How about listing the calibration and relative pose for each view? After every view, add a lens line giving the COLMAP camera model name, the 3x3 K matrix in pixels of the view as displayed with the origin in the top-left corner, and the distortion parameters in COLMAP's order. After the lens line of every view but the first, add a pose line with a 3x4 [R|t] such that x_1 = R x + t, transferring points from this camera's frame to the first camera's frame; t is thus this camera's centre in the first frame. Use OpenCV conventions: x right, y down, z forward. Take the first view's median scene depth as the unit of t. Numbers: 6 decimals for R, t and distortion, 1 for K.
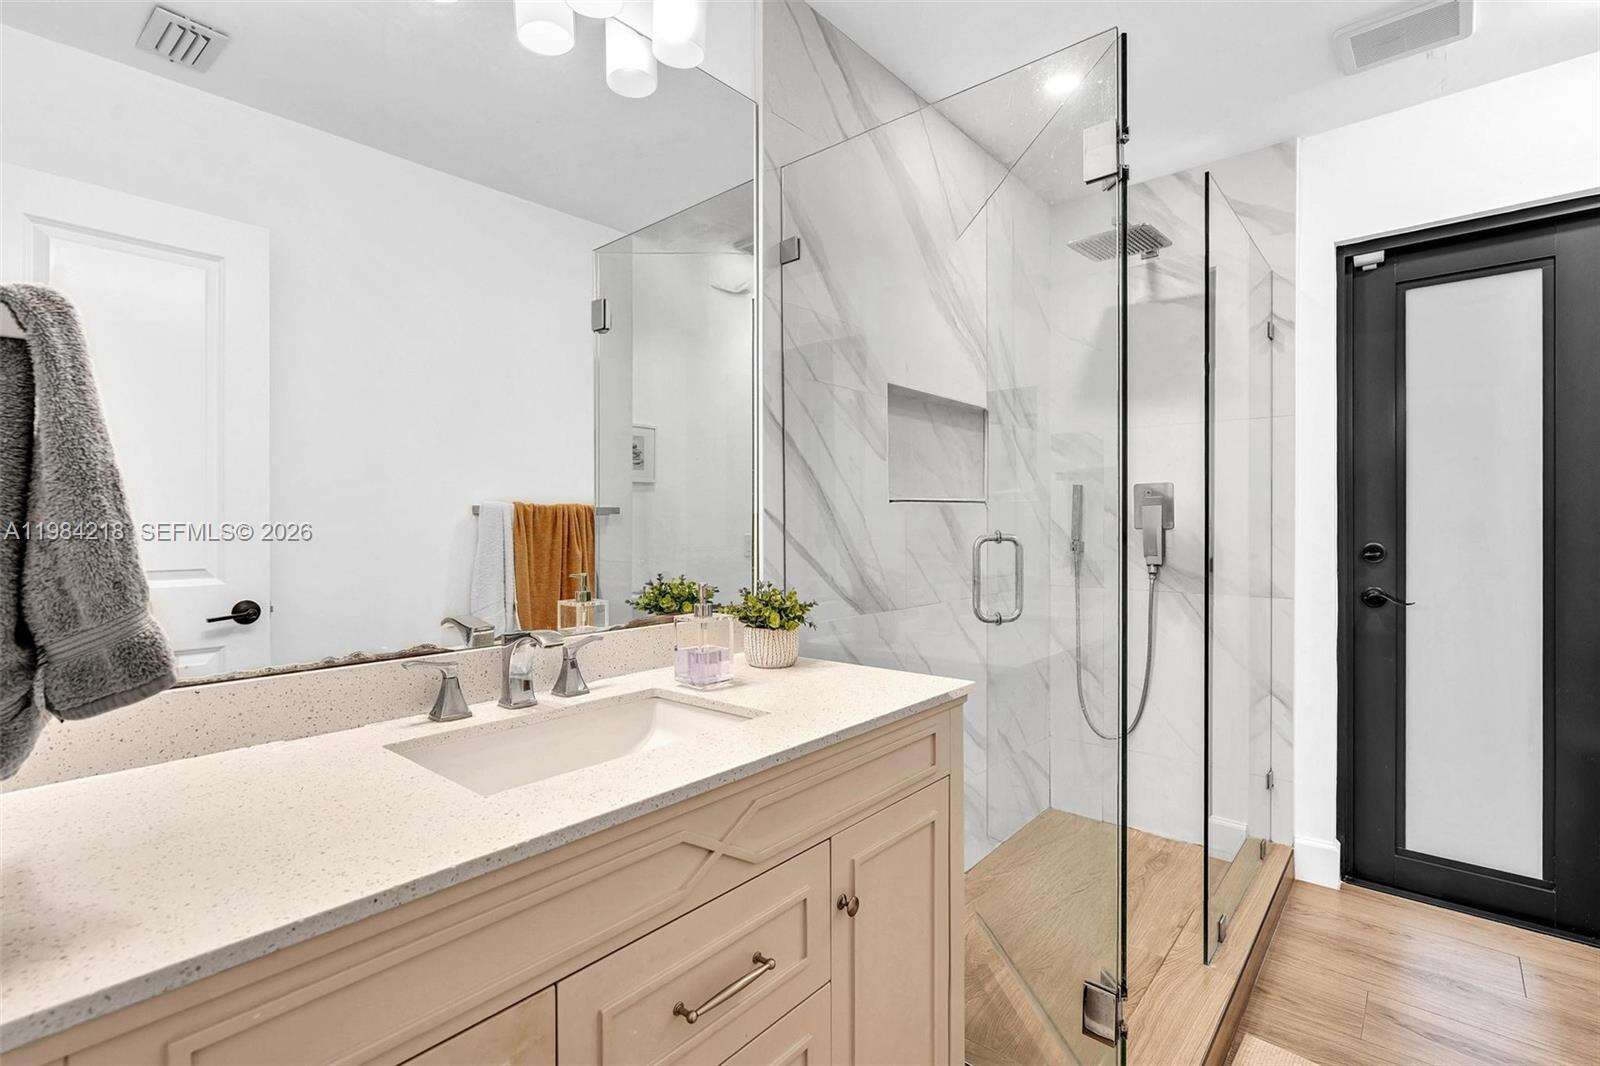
lens RADIAL K [[739.9, 0, 800.0], [0, 739.9, 533.0], [0, 0, 1]] dist [-0.005051, 0.004570]
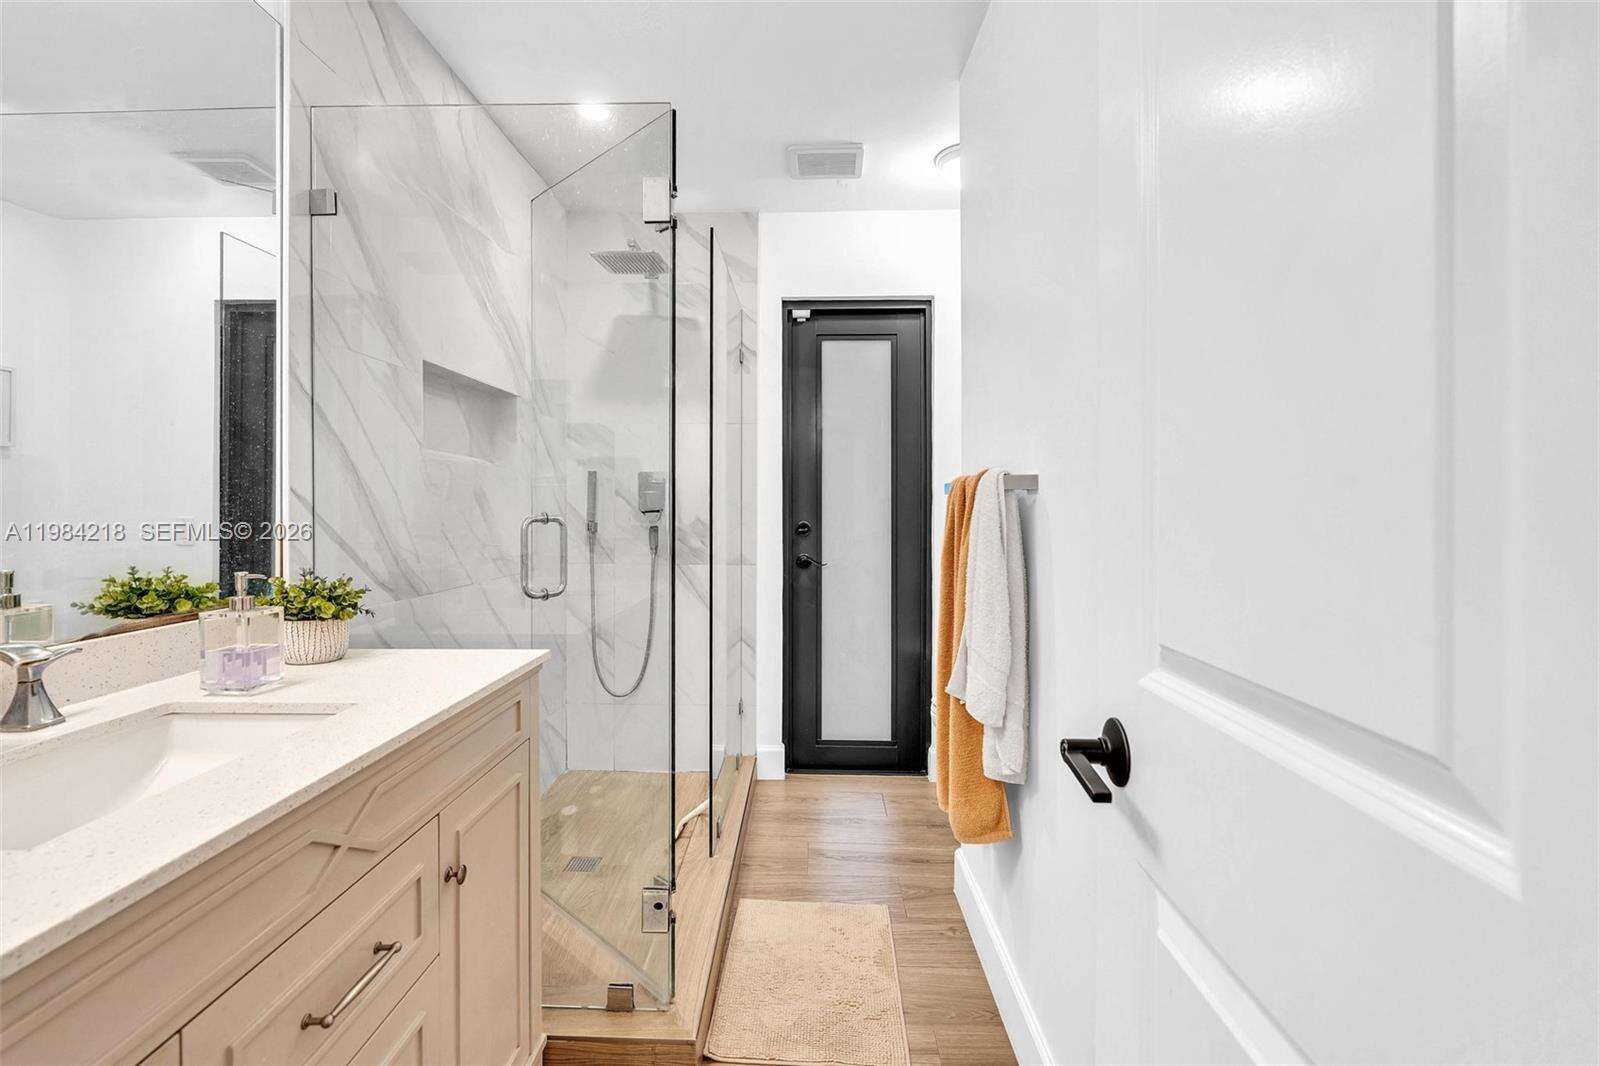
lens RADIAL K [[741.6, 0, 776.9], [0, 741.6, 518.7], [0, 0, 1]] dist [-0.000105, 0.000742]
pose [[0.782372, -0.005261, 0.622789, -0.143862], [0.002594, 0.999983, 0.005188, 0.001293], [-0.622806, -0.002443, 0.782373, -0.055170]]
